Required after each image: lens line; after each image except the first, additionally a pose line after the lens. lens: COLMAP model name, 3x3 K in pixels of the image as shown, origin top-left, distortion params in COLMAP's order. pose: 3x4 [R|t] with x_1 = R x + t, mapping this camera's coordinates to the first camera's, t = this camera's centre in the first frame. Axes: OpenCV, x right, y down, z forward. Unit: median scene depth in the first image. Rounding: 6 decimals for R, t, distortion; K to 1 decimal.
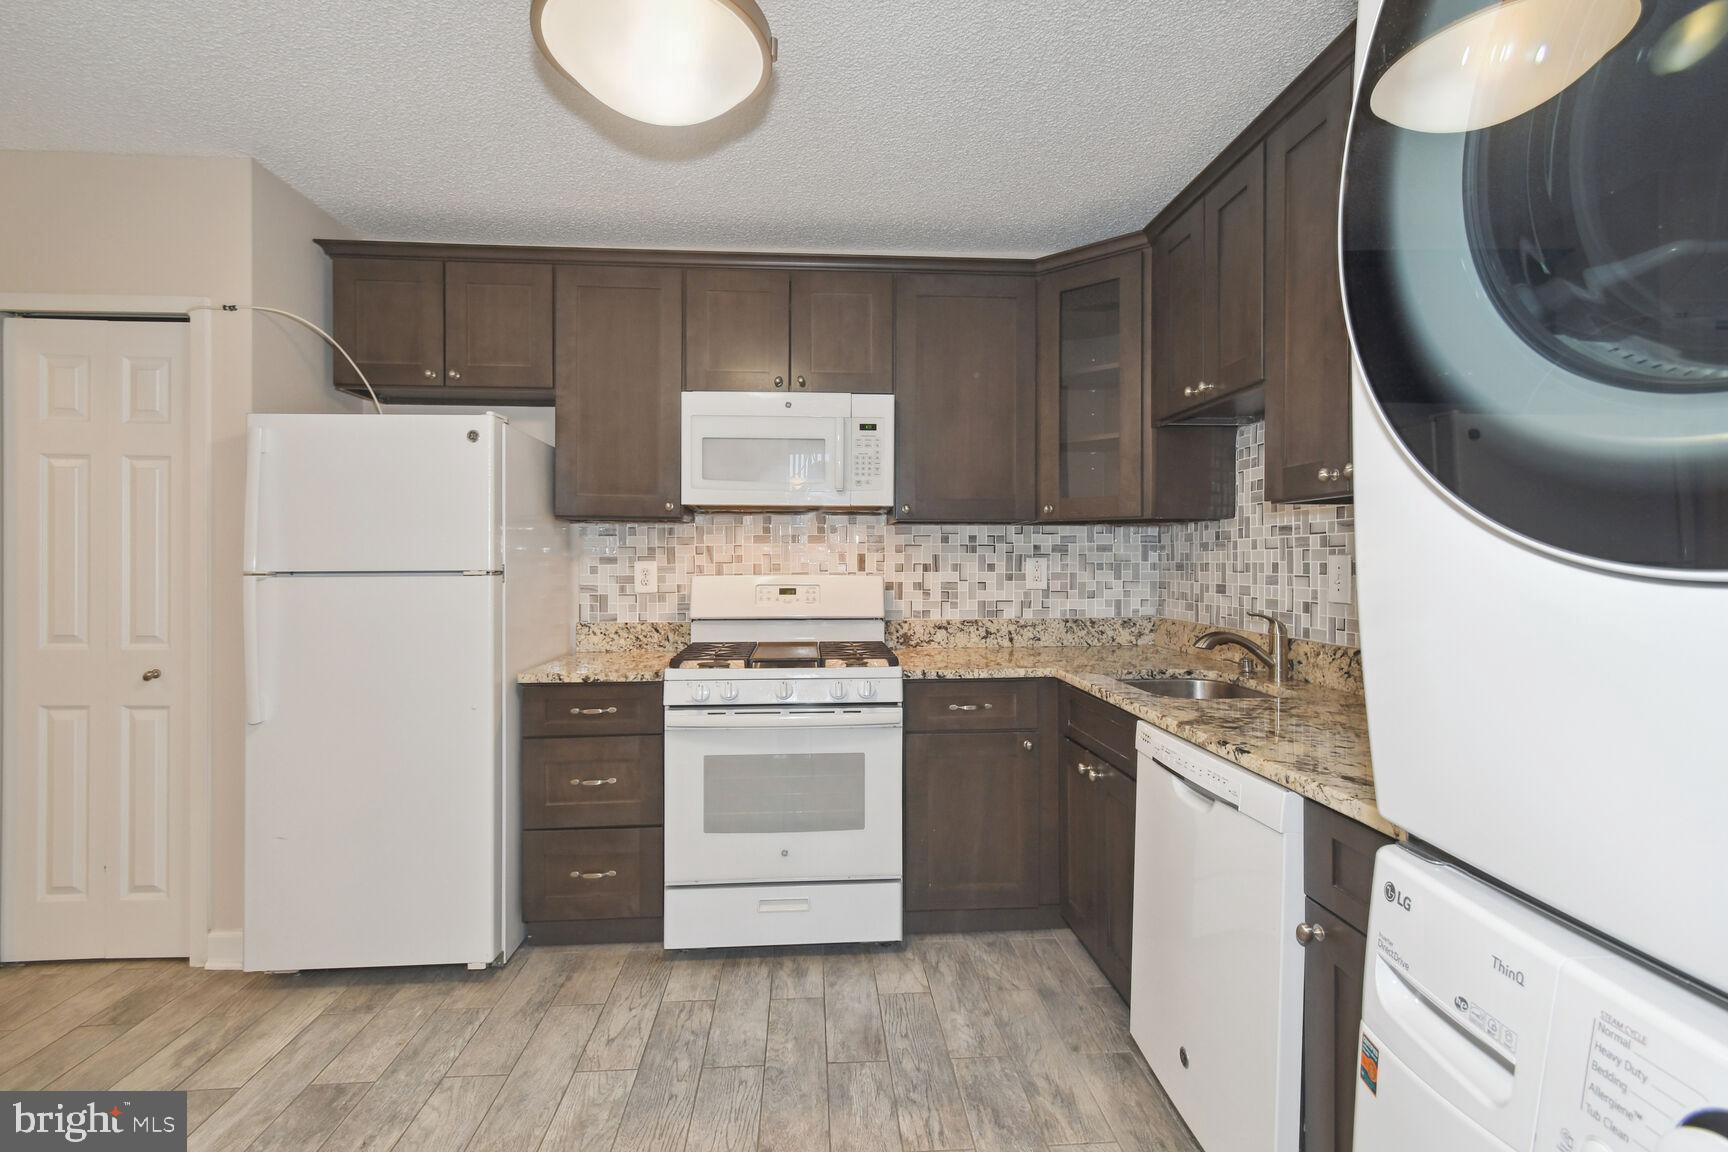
lens RADIAL K [[773.7, 0, 847.4], [0, 773.7, 560.9], [0, 0, 1]] dist [0.004947, -0.004285]
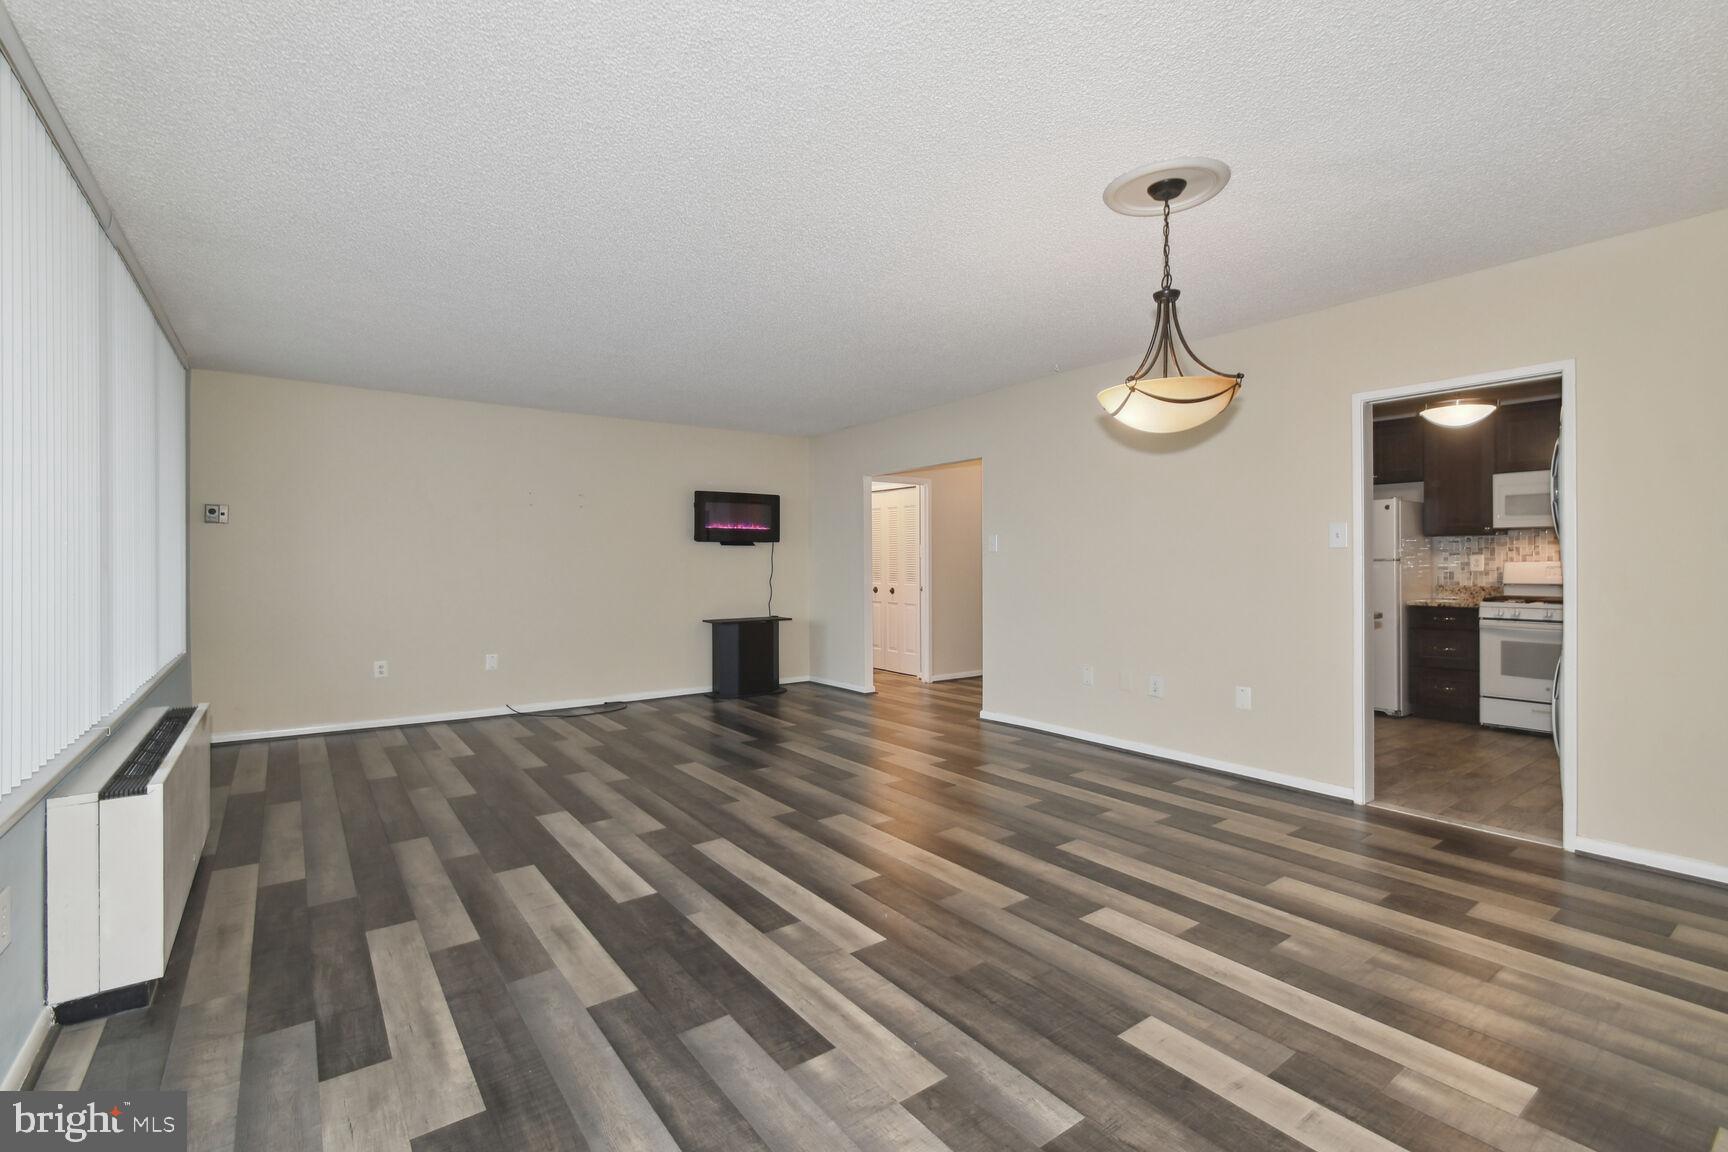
lens RADIAL K [[773.7, 0, 866.8], [0, 773.7, 563.6], [0, 0, 1]] dist [0.004947, -0.004285]
pose [[0.550124, -0.002646, -0.835078, 0.668124], [0.006141, 0.999981, 0.000877, 0.013773], [0.835060, -0.005611, 0.550130, -1.739324]]
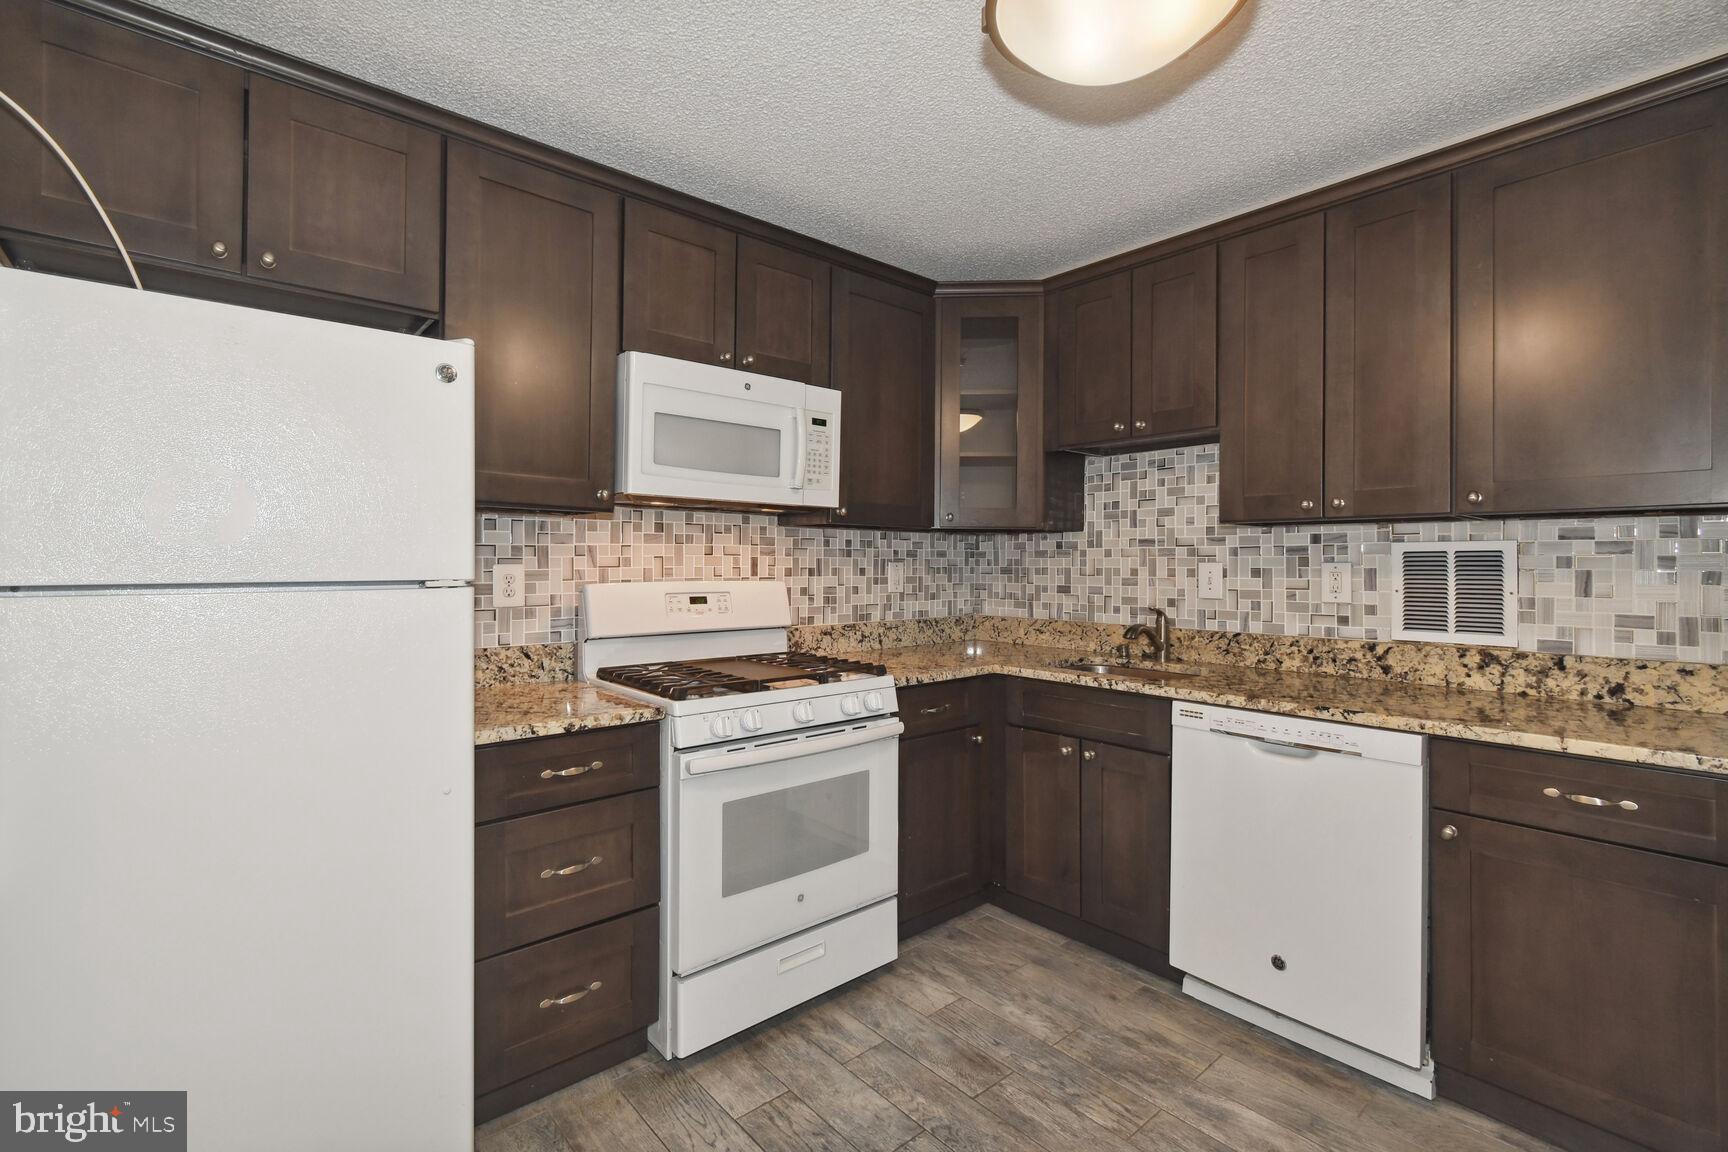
lens RADIAL K [[773.7, 0, 848.1], [0, 773.7, 557.3], [0, 0, 1]] dist [0.004947, -0.004285]
pose [[0.800831, 0.008712, 0.598827, -0.555154], [-0.005028, 0.999957, -0.007822, -0.002991], [-0.598870, 0.003253, 0.800840, 0.256013]]
